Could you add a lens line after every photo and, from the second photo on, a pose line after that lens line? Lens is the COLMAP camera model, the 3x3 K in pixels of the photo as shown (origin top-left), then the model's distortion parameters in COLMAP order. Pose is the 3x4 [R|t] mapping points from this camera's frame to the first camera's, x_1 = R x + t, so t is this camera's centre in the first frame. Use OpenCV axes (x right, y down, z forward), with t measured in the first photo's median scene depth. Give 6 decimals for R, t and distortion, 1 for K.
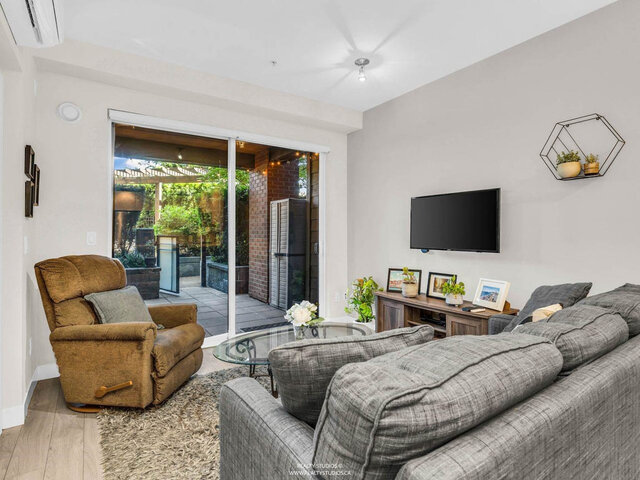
lens RADIAL K [[347.2, 0, 311.9], [0, 347.2, 234.5], [0, 0, 1]] dist [-0.000559, -0.000629]
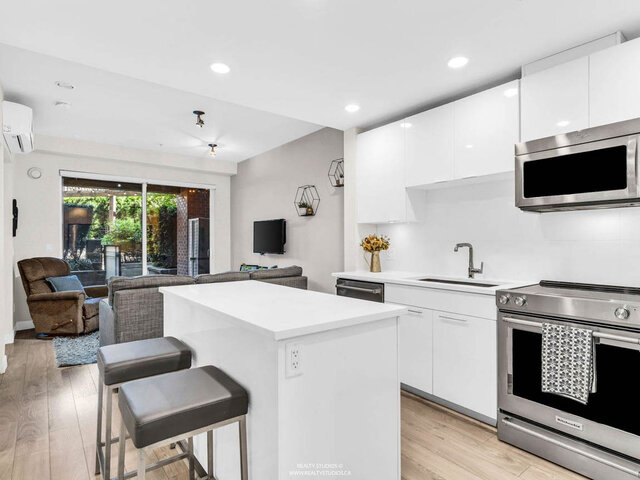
lens RADIAL K [[354.1, 0, 312.9], [0, 354.1, 240.6], [0, 0, 1]] dist [-0.000902, 0.001100]
pose [[0.996849, -0.005715, 0.079123, 0.411524], [0.006044, 0.999974, -0.003927, -0.007183], [-0.079098, 0.004393, 0.996857, -0.664077]]
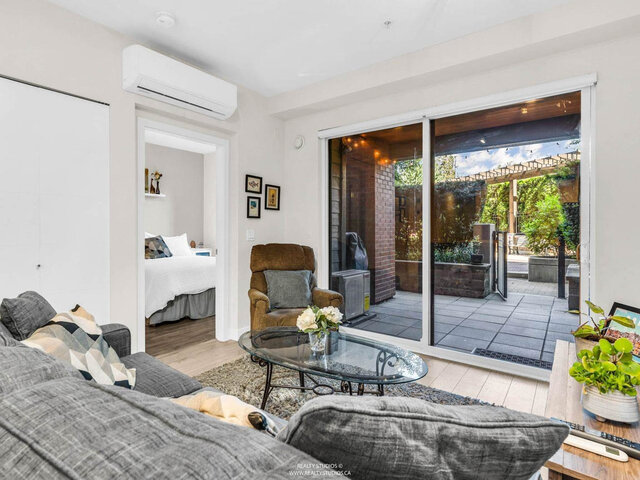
lens RADIAL K [[344.0, 0, 299.1], [0, 344.0, 230.3], [0, 0, 1]] dist [0.004096, 0.000640]
pose [[0.328453, 0.002201, -0.944518, 0.500588], [-0.003409, 0.999994, 0.001145, 0.002619], [0.944514, 0.002844, 0.328459, 0.437719]]
